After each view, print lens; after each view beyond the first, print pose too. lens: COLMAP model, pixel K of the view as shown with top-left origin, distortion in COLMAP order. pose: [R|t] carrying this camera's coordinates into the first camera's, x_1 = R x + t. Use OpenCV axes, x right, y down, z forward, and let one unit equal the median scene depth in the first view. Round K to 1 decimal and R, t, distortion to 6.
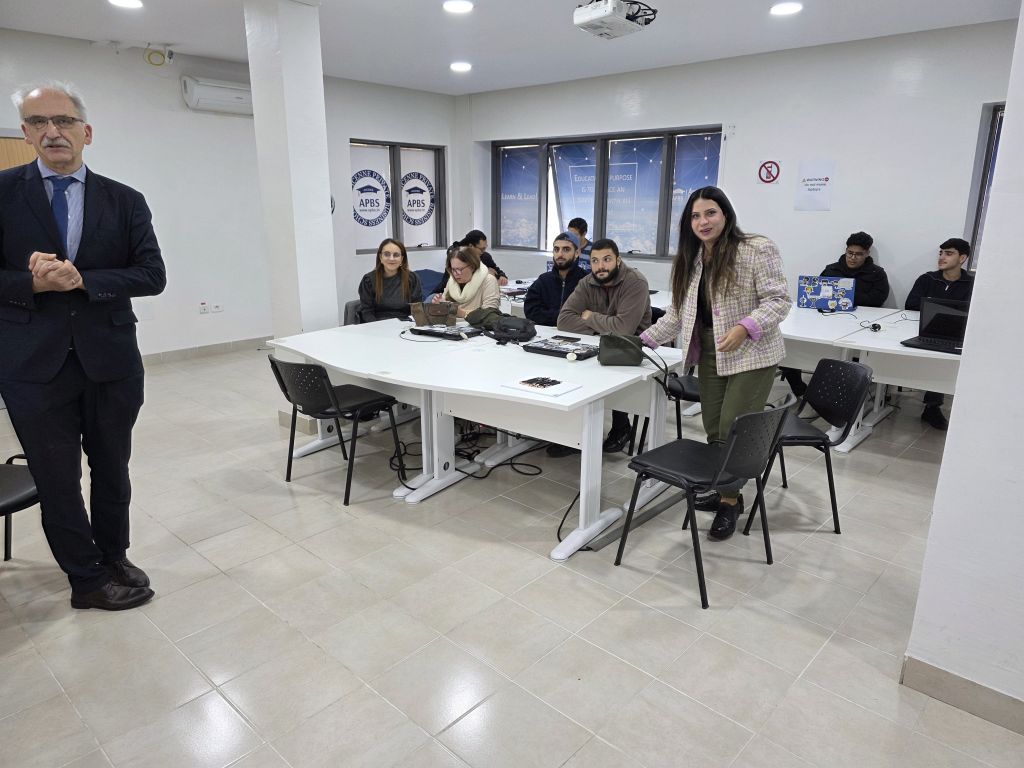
lens RADIAL K [[677.7, 0, 541.9], [0, 677.7, 417.4], [0, 0, 1]] dist [-0.022168, -0.015395]
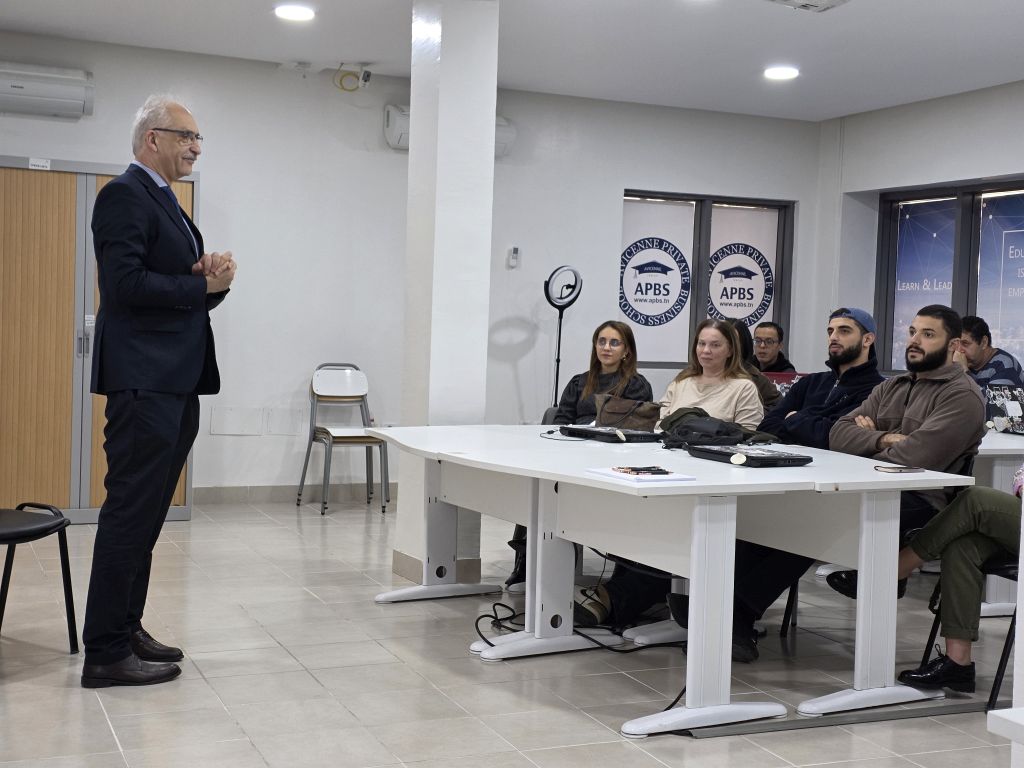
lens RADIAL K [[1376.9, 0, 510.9], [0, 1376.9, 384.0], [0, 0, 1]] dist [0.033146, 0.000000]
pose [[0.895848, 0.035159, -0.442968, 0.187652], [-0.155073, 0.958929, -0.237504, 0.082092], [0.416424, 0.281460, 0.864506, -0.109976]]
